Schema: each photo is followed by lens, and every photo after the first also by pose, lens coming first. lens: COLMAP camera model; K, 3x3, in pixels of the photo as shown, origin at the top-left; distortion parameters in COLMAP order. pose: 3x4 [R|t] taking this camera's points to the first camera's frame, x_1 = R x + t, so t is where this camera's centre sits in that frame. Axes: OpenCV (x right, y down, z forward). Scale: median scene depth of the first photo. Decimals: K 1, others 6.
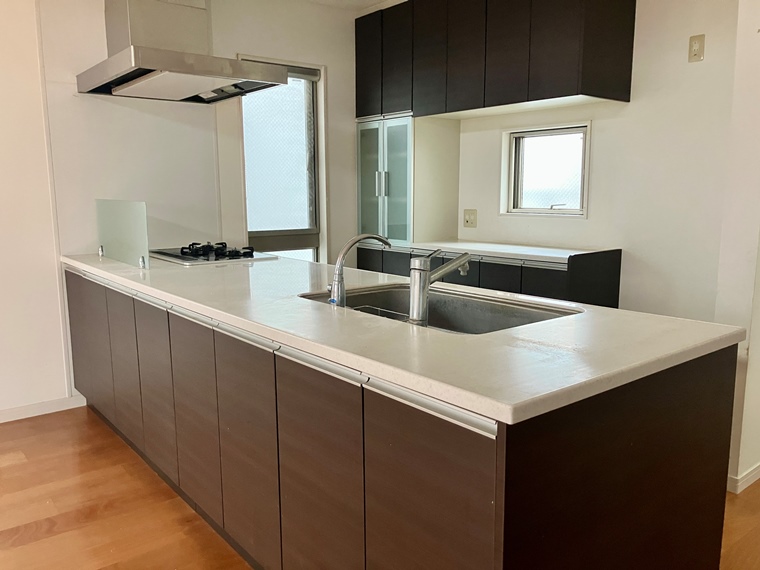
lens RADIAL K [[622.0, 0, 380.6], [0, 622.0, 288.3], [0, 0, 1]] dist [0.016393, -0.007767]
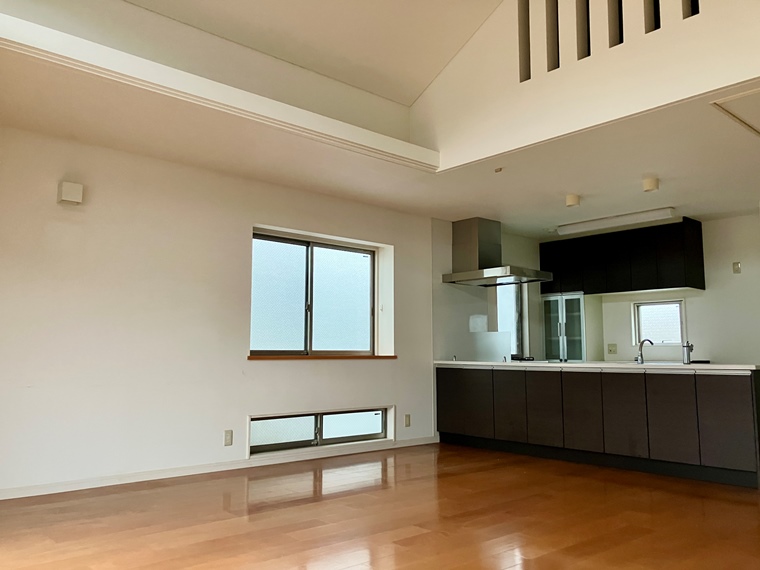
lens RADIAL K [[622.0, 0, 378.0], [0, 622.0, 283.0], [0, 0, 1]] dist [0.016393, -0.007767]
pose [[0.998971, 0.014948, 0.042816, -0.625879], [-0.002873, 0.963080, -0.269200, 0.195890], [-0.045259, 0.268800, 0.962132, -0.774648]]
